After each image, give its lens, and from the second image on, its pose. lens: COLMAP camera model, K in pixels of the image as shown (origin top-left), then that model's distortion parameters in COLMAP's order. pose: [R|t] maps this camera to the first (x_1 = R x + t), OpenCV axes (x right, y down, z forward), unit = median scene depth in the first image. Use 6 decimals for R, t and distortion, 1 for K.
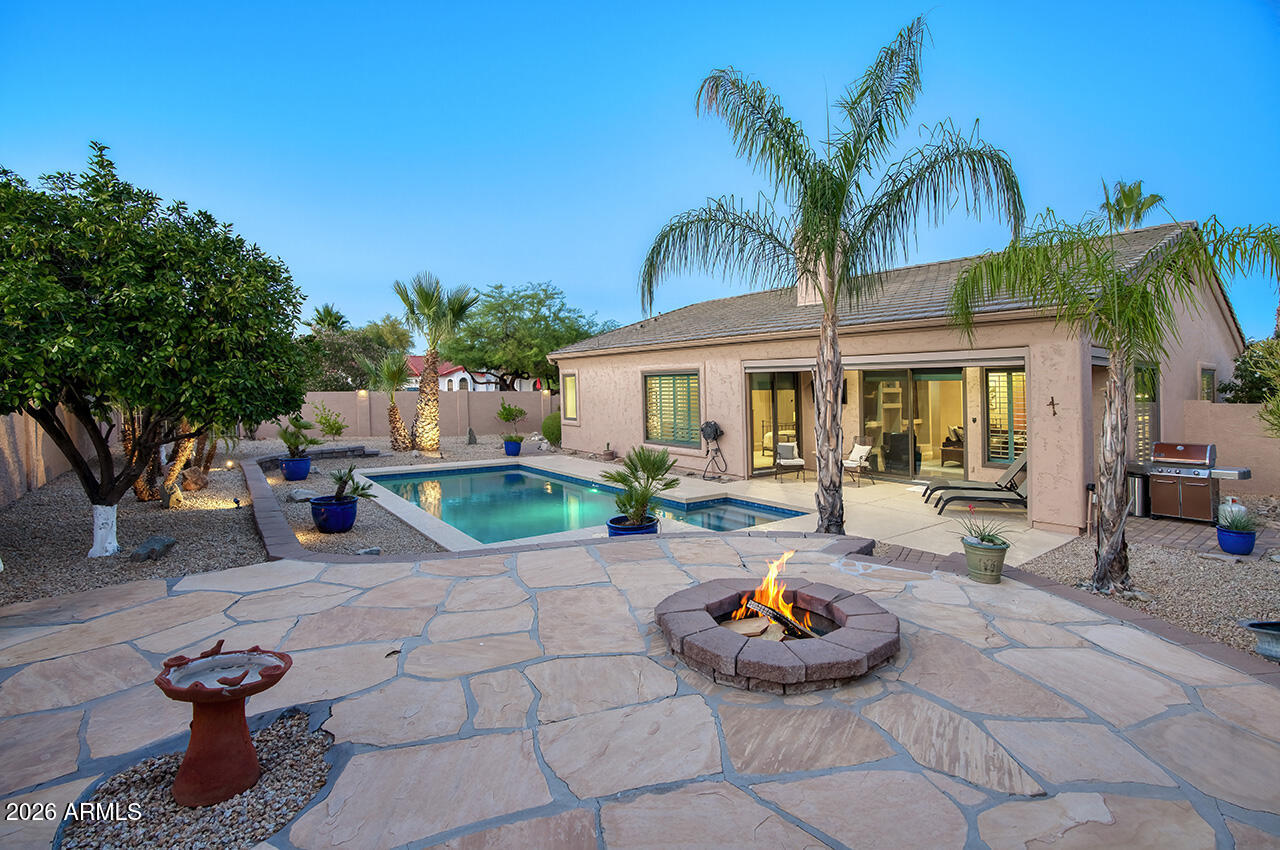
lens RADIAL K [[601.3, 0, 664.5], [0, 601.3, 399.1], [0, 0, 1]] dist [-0.061704, 0.000173]
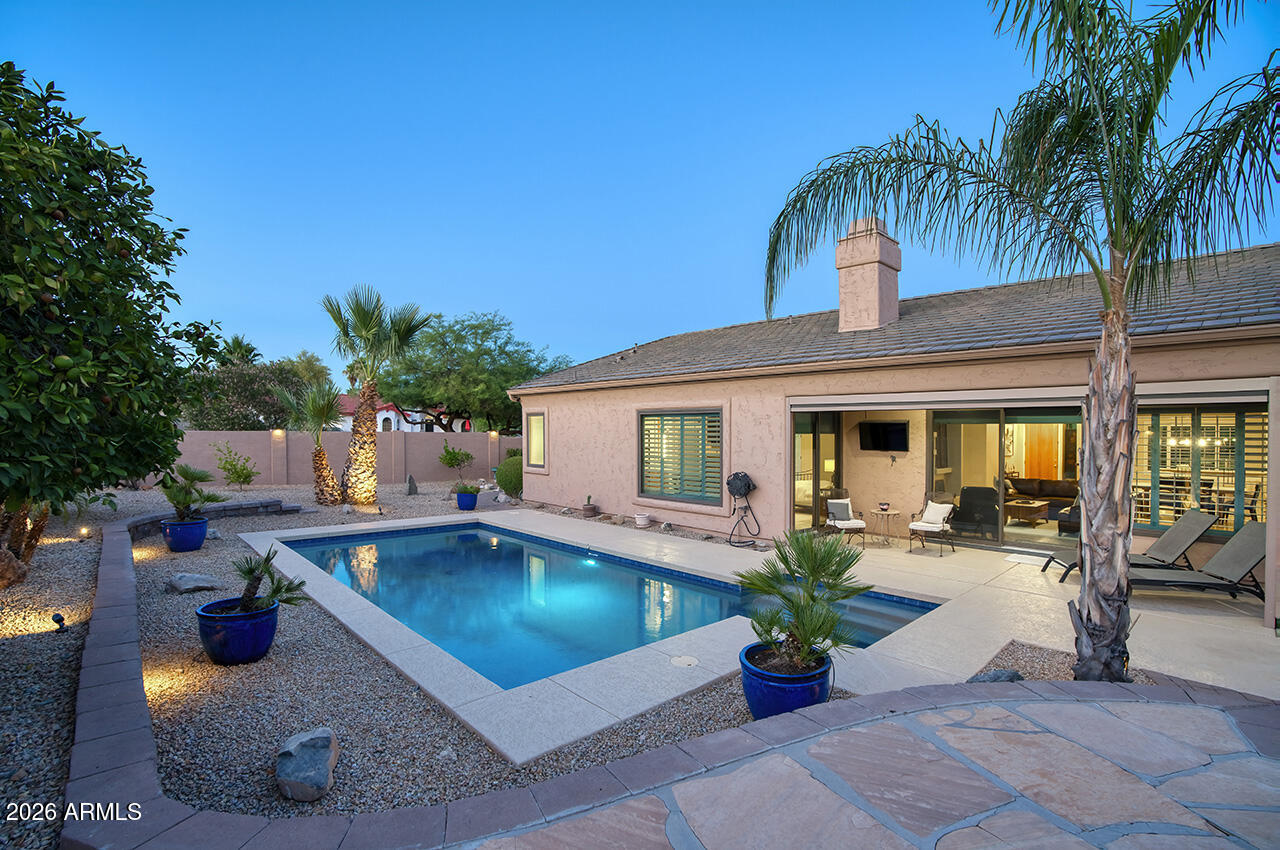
lens RADIAL K [[590.6, 0, 640.0], [0, 590.6, 425.0], [0, 0, 1]] dist [-0.062240, 0.019145]
pose [[0.995622, 0.008832, 0.093055, -0.095003], [-0.006271, 0.999595, -0.027775, -0.002574], [-0.093263, 0.027070, 0.995273, 0.169545]]
